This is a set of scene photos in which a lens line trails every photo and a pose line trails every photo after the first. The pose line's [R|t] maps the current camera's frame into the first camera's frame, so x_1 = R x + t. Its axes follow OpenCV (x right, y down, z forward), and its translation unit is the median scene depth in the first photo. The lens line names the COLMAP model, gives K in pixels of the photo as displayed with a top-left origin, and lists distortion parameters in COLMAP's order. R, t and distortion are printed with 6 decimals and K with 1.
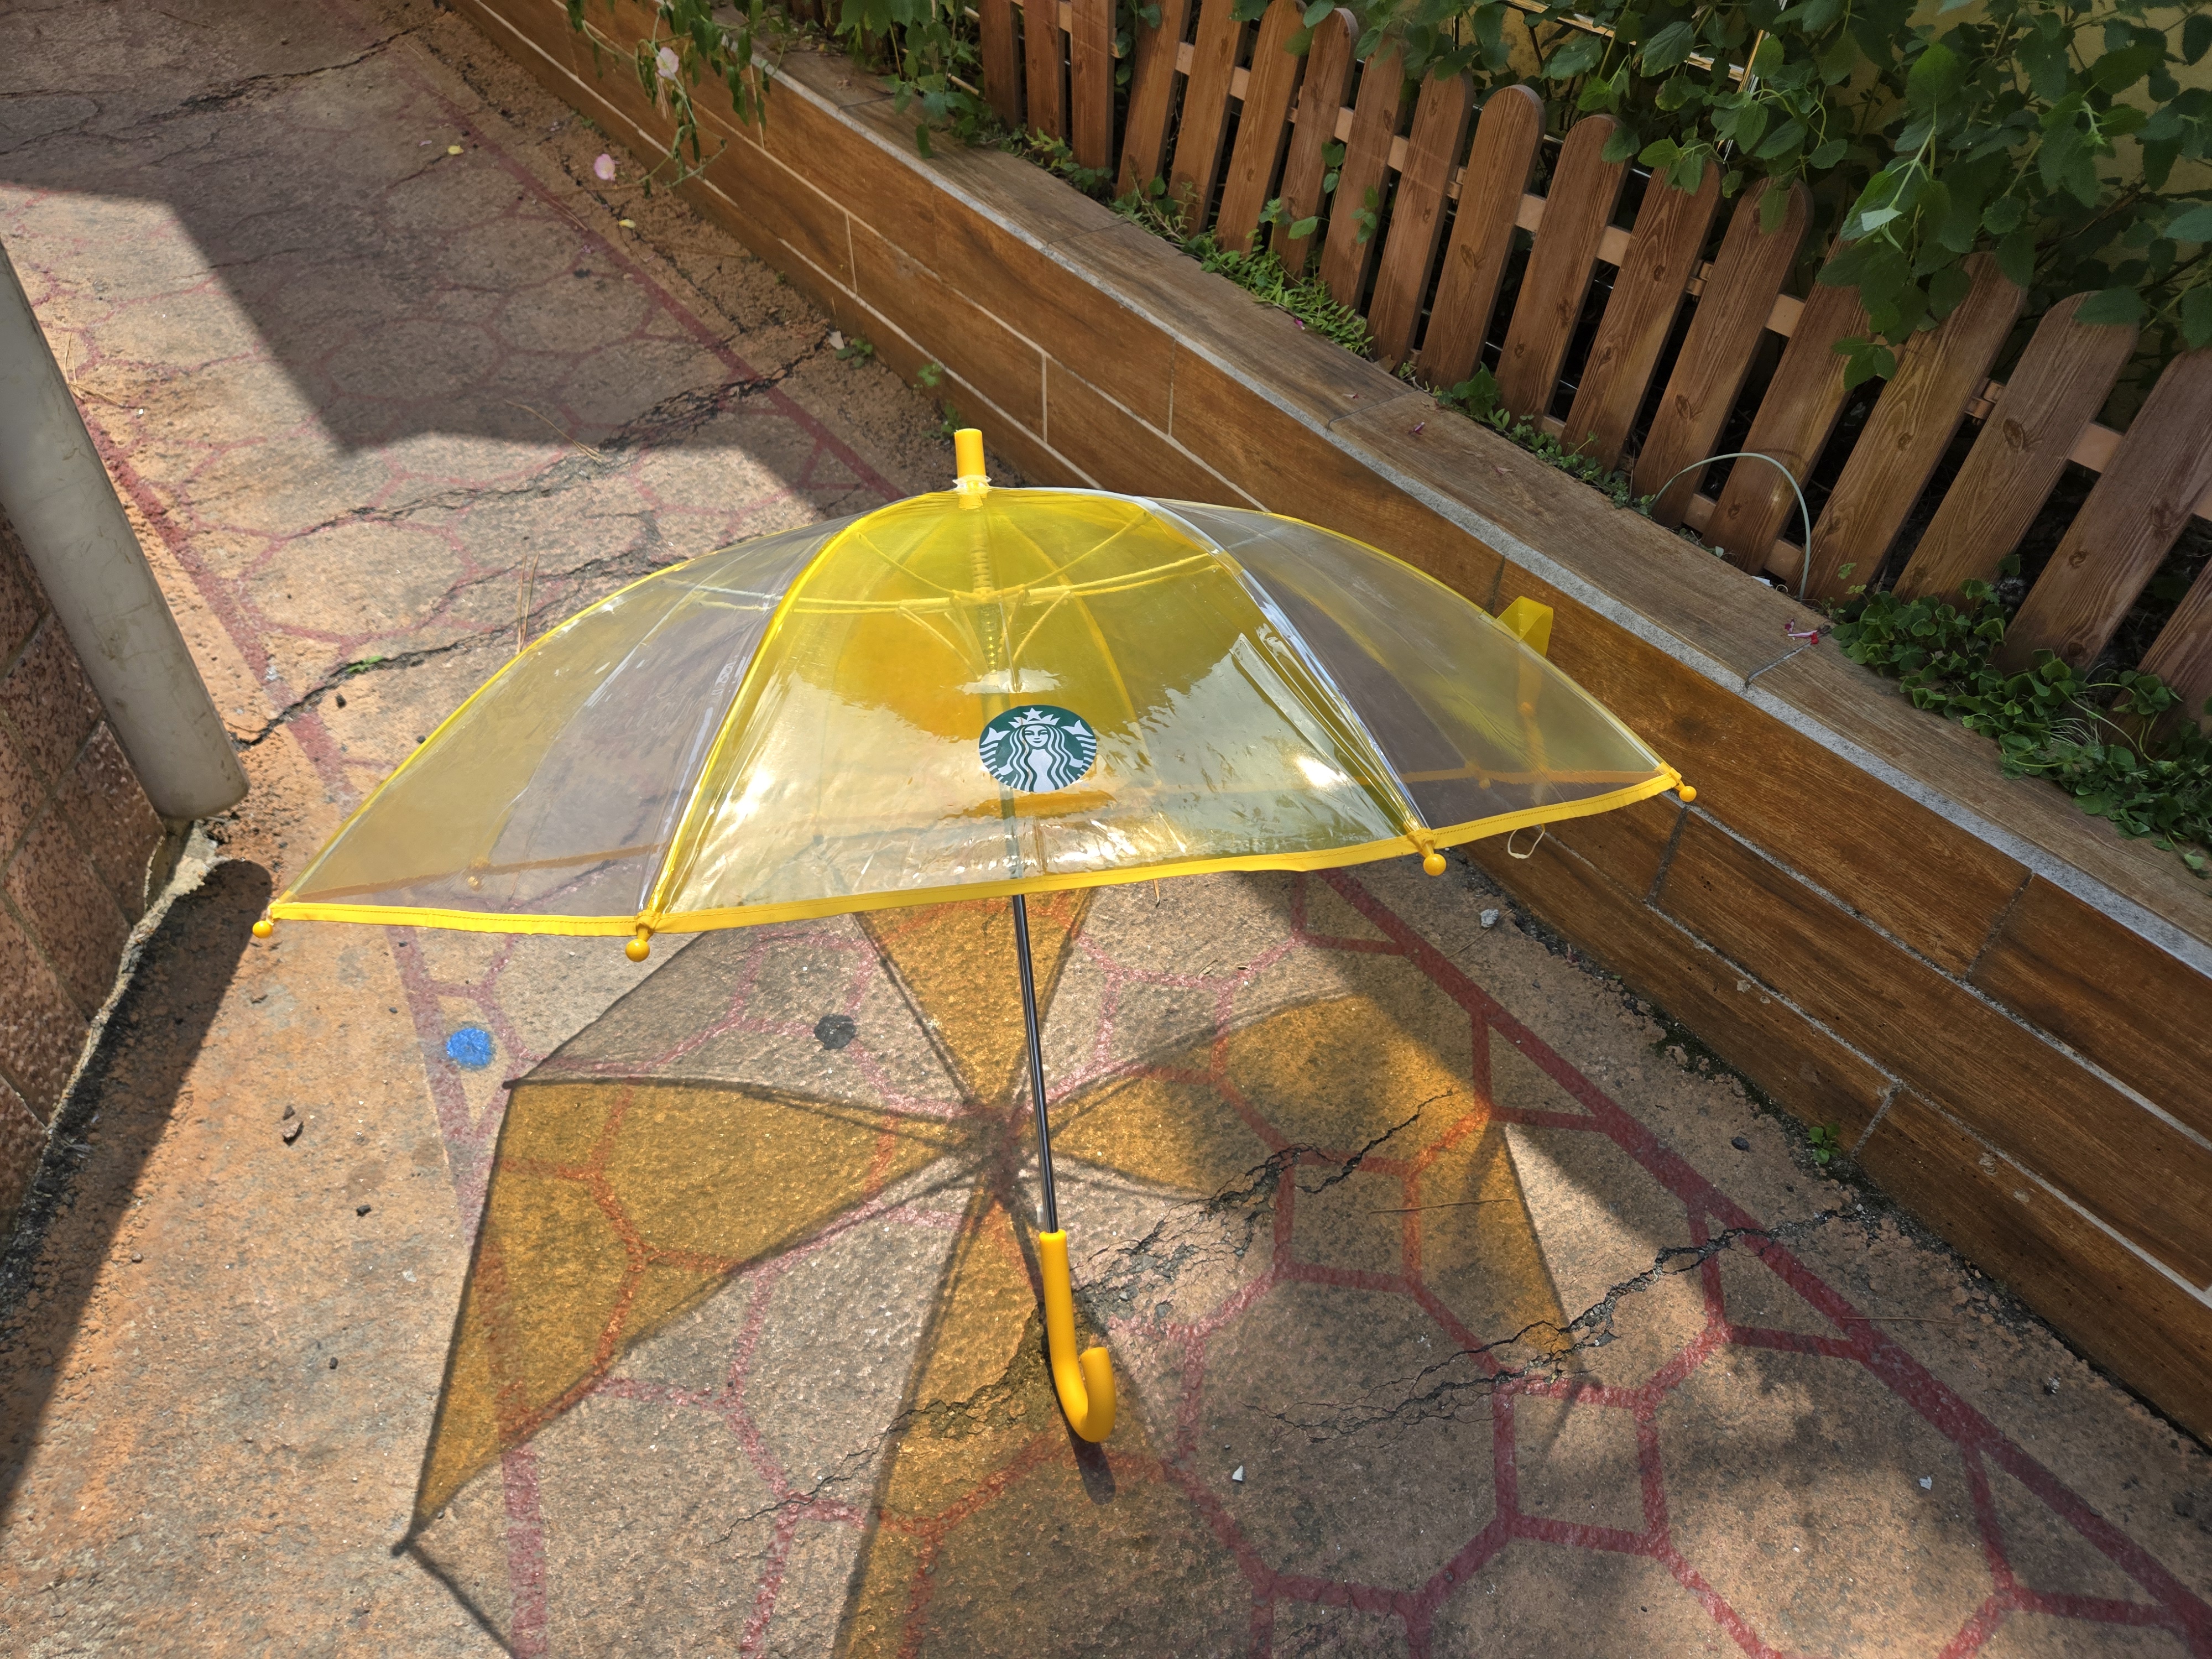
lens RADIAL K [[1448.6, 0, 1106.0], [0, 1448.6, 829.5], [0, 0, 1]] dist [0.071509, -0.059760]
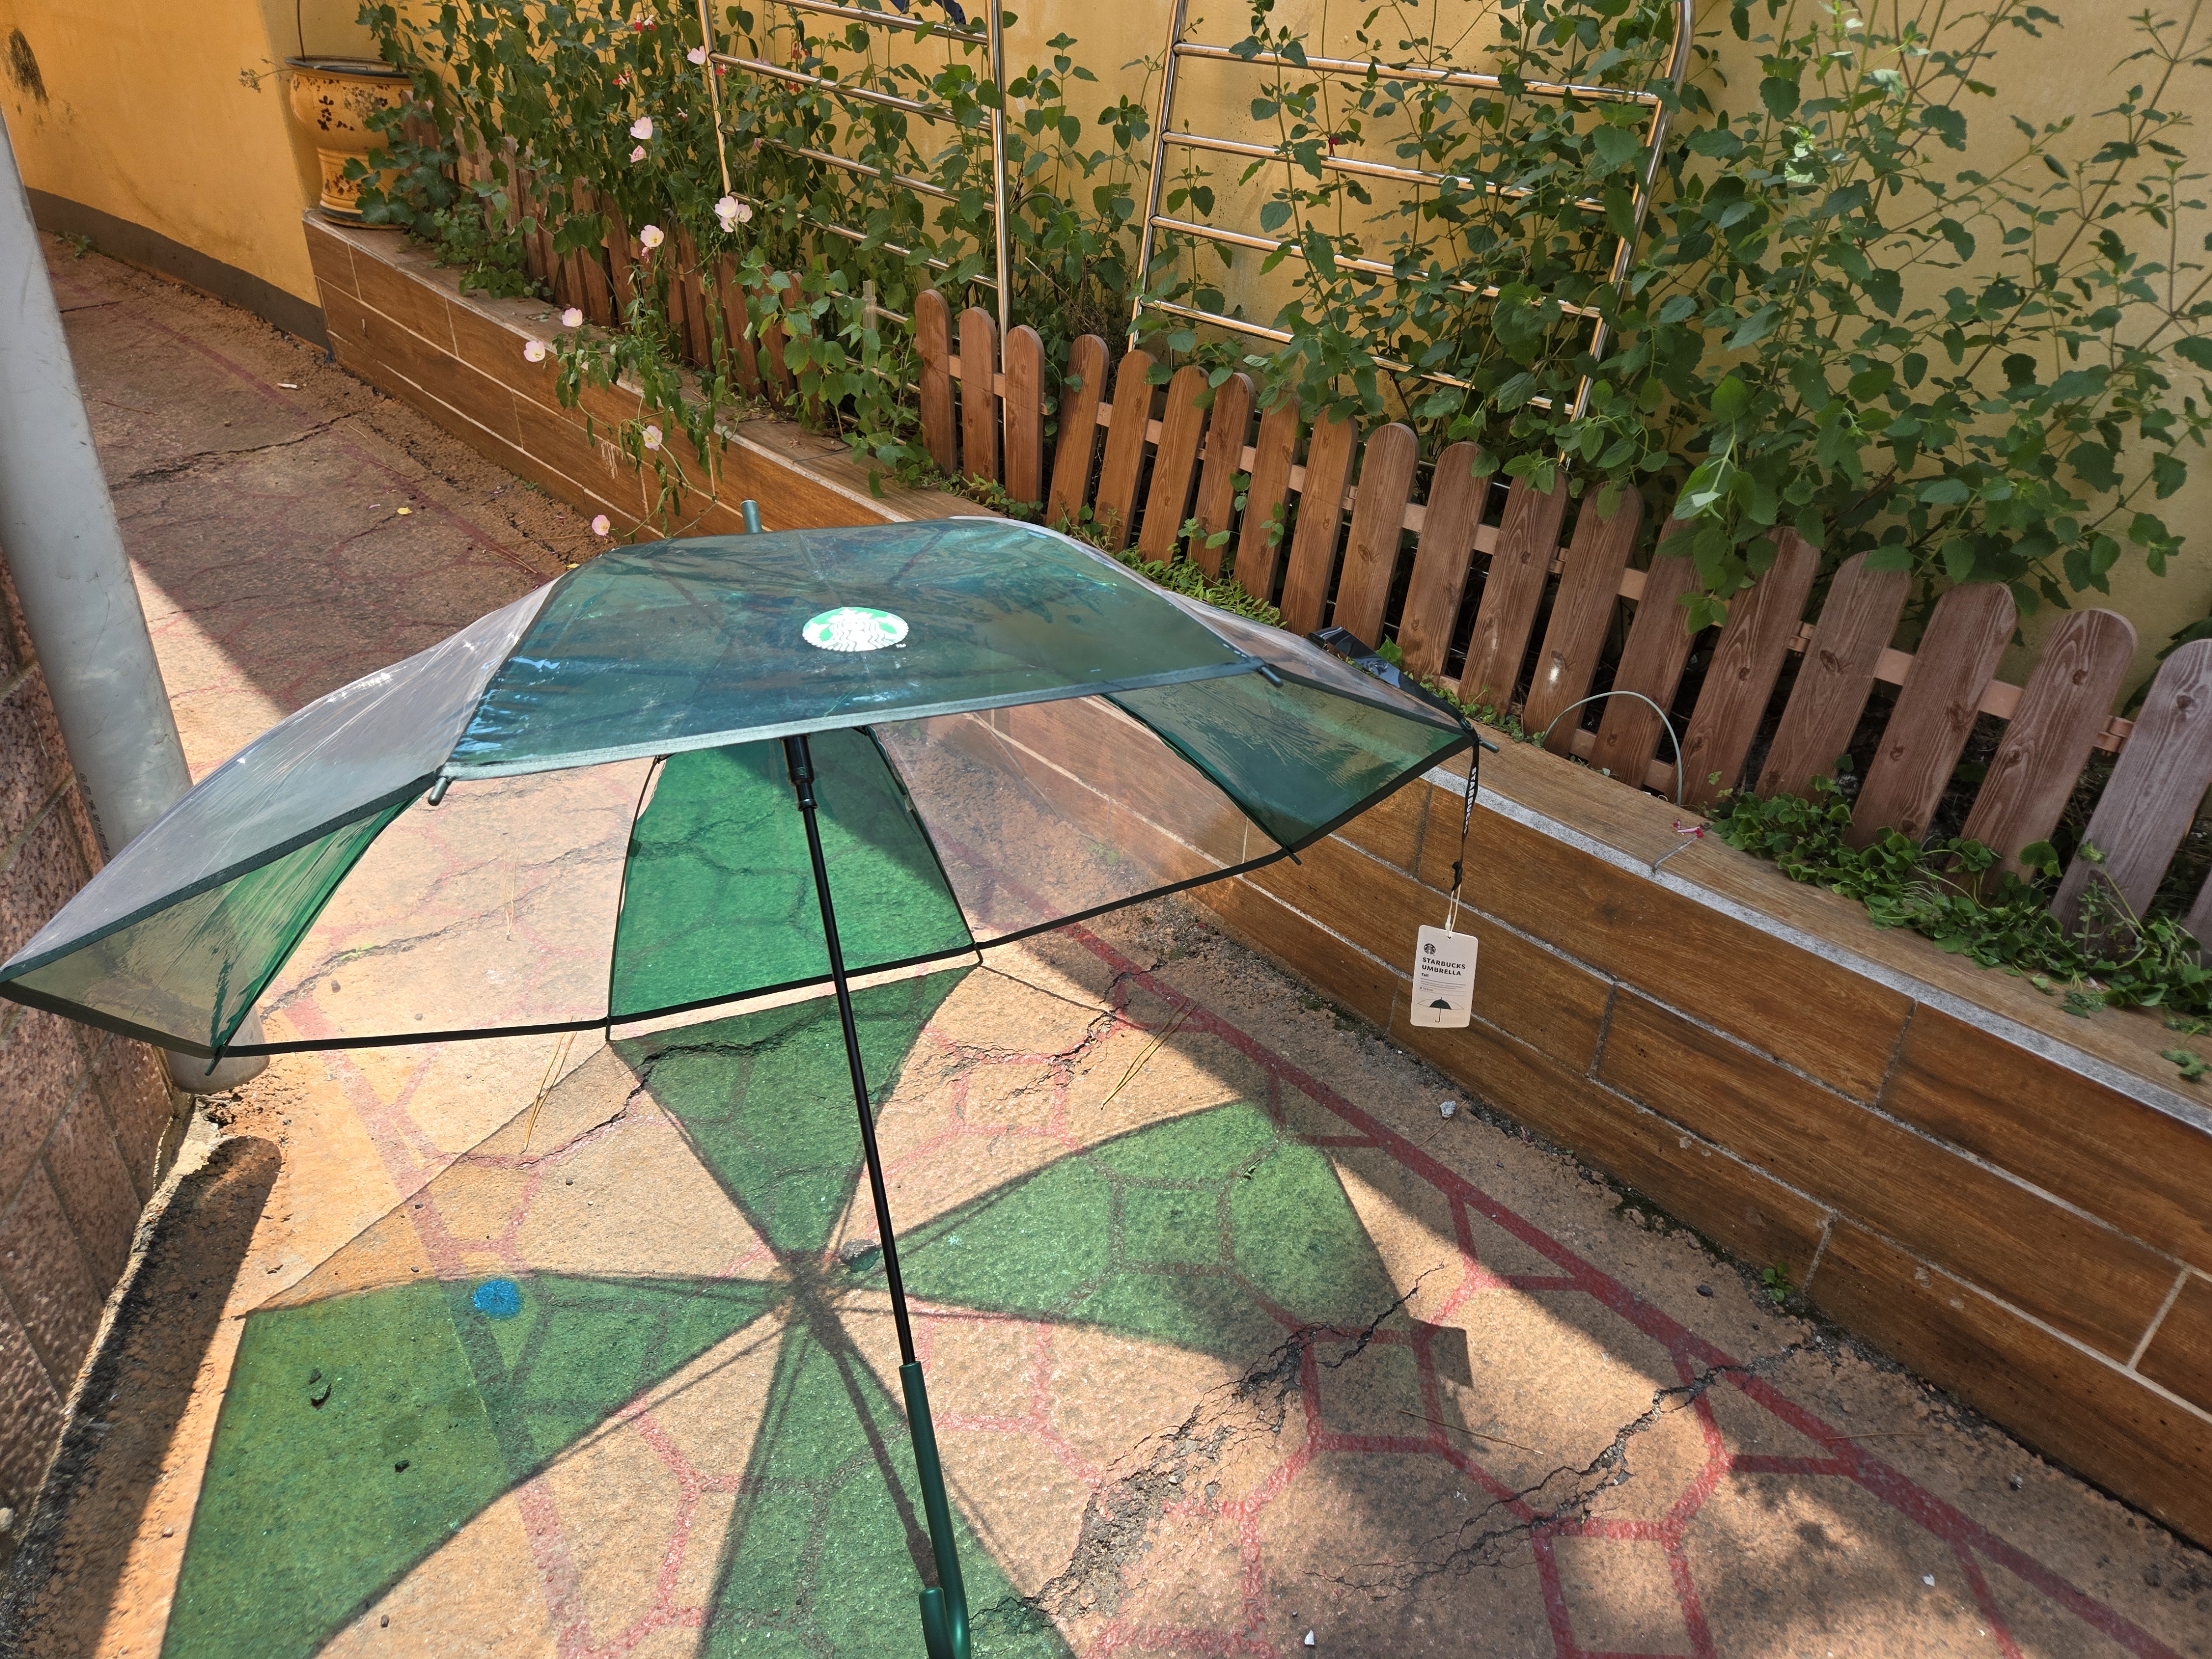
lens RADIAL K [[1434.5, 0, 1106.0], [0, 1434.5, 829.5], [0, 0, 1]] dist [0.077115, -0.060596]
pose [[0.992789, -0.044346, 0.111367, -0.125058], [0.068039, 0.973360, -0.218955, 0.089963], [-0.098691, 0.224954, 0.969358, -0.096337]]
